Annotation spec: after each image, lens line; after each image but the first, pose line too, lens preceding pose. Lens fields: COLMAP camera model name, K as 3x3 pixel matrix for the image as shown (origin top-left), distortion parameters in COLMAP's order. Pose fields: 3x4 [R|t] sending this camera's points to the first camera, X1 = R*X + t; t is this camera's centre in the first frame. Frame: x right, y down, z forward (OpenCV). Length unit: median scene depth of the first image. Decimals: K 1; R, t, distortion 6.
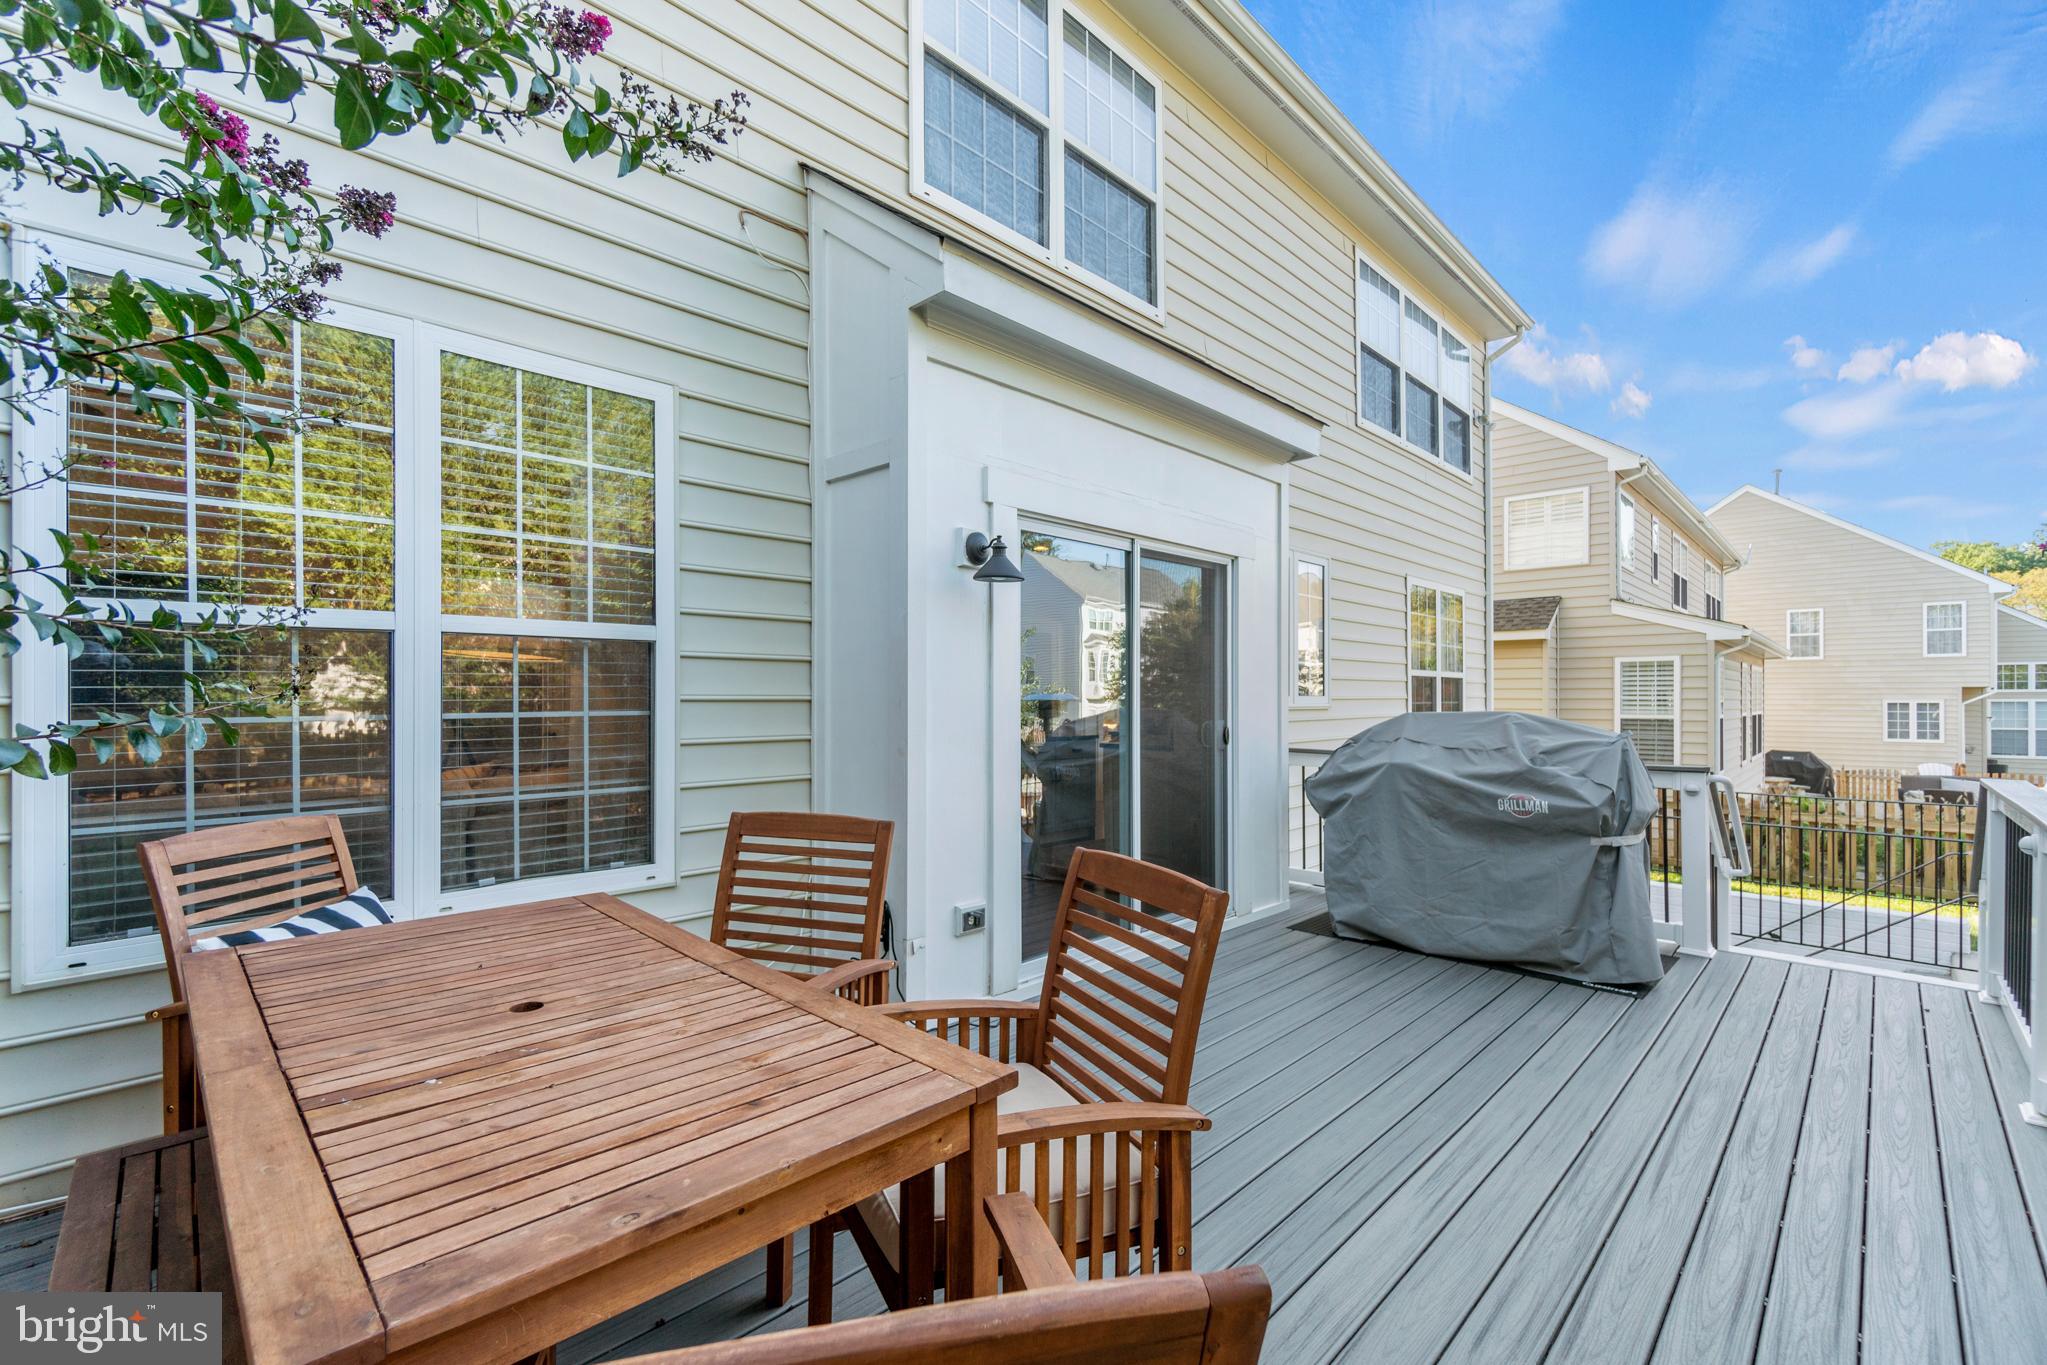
lens RADIAL K [[881.7, 0, 1014.6], [0, 881.7, 688.6], [0, 0, 1]] dist [-0.001450, 0.000078]
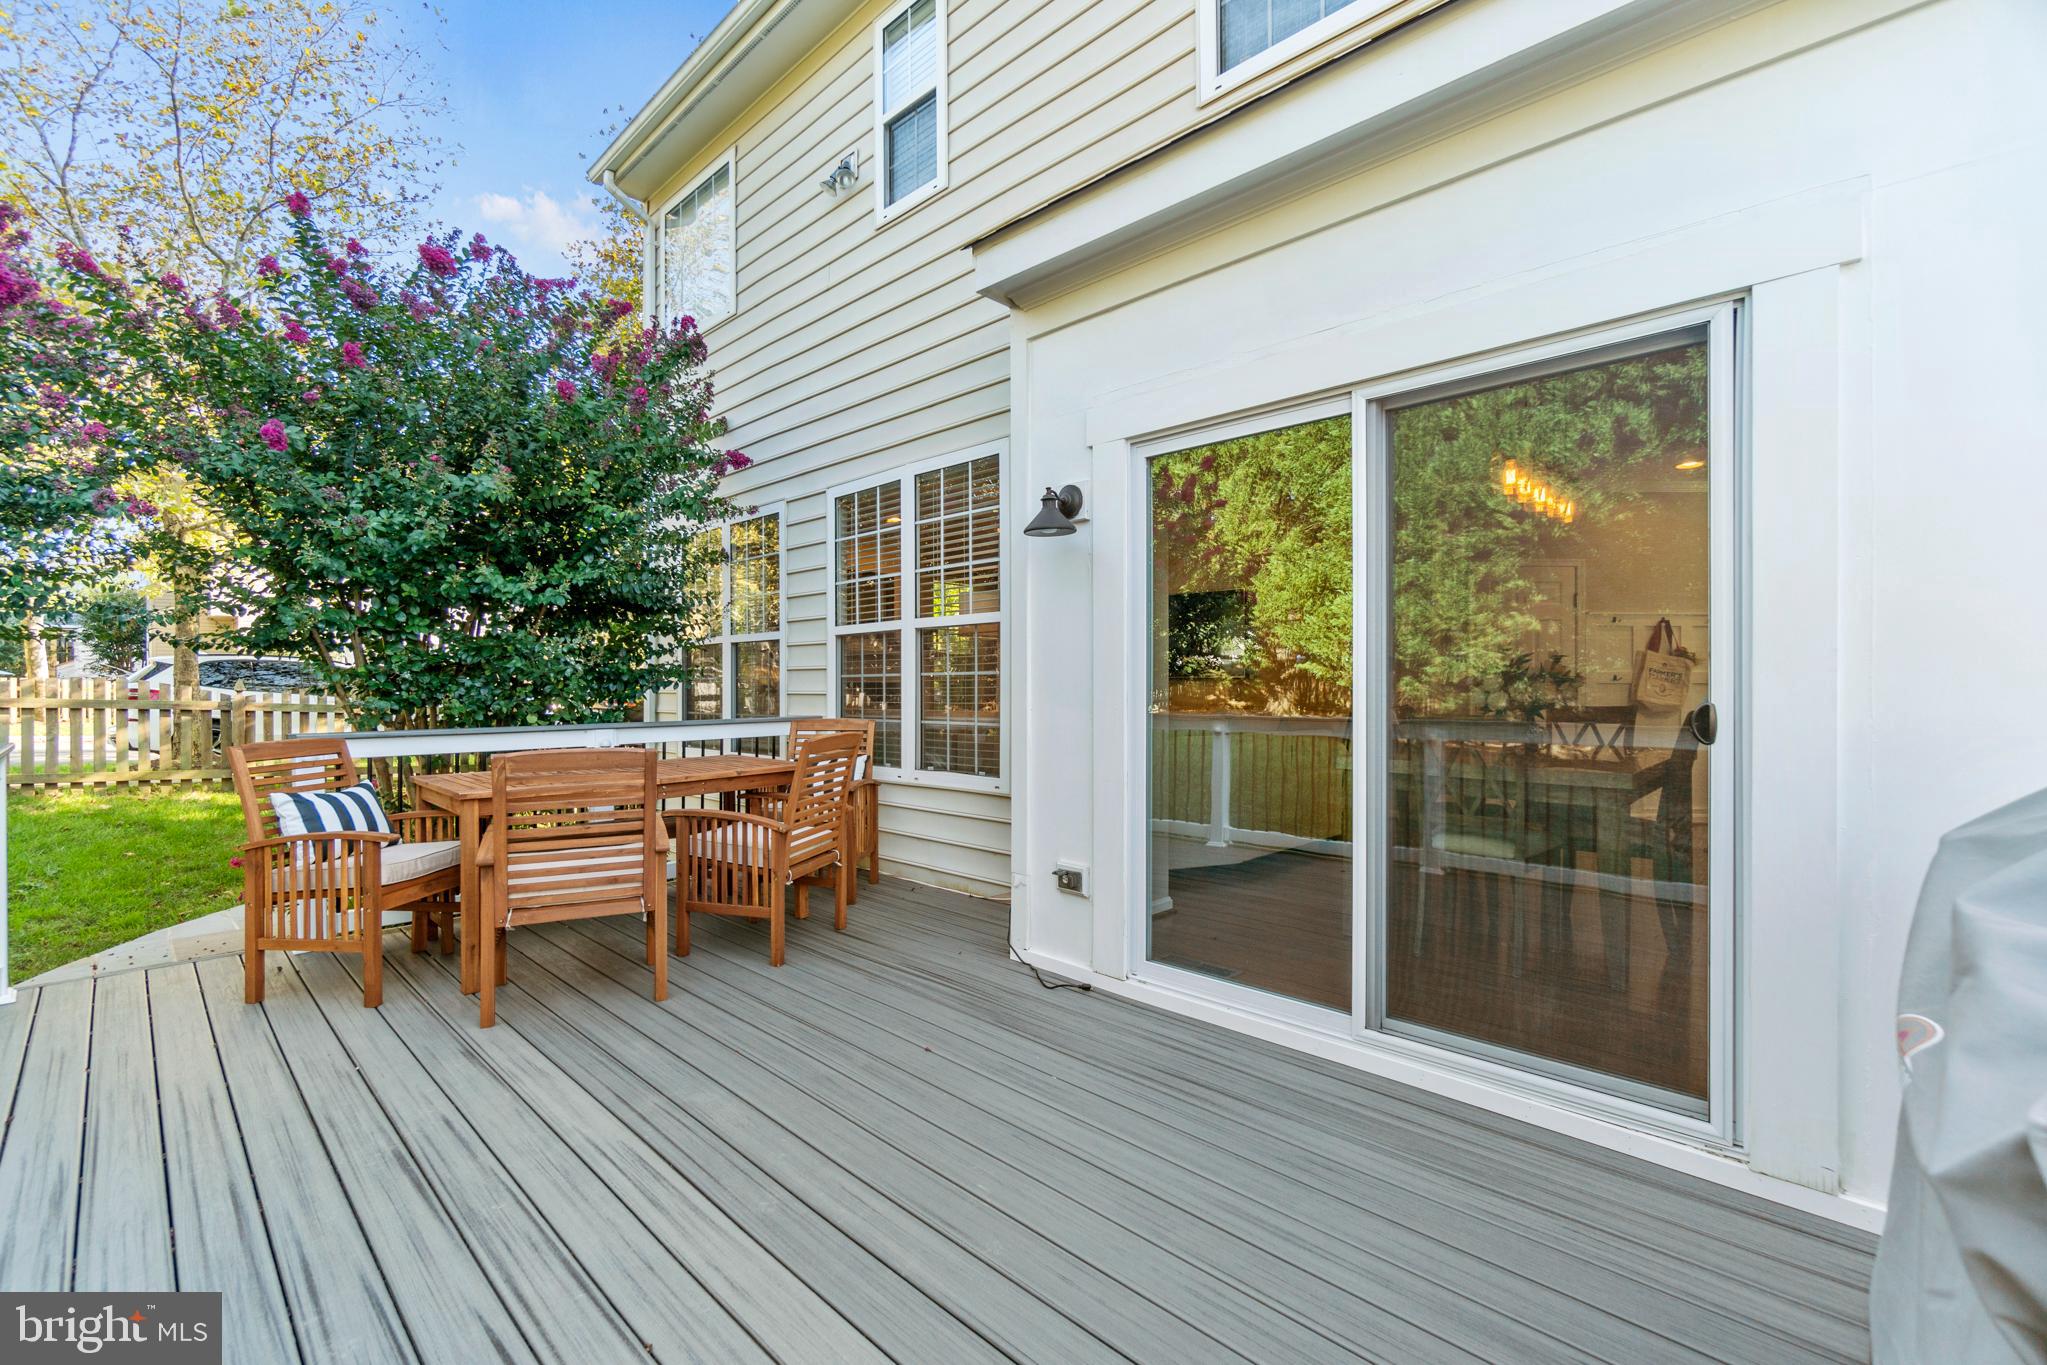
lens RADIAL K [[881.7, 0, 1013.4], [0, 881.7, 693.0], [0, 0, 1]] dist [-0.001450, 0.000078]
pose [[0.007918, 0.010848, -0.999910, 1.130254], [0.012591, 0.999861, 0.010947, 0.049218], [0.999889, -0.012677, 0.007781, 1.125357]]
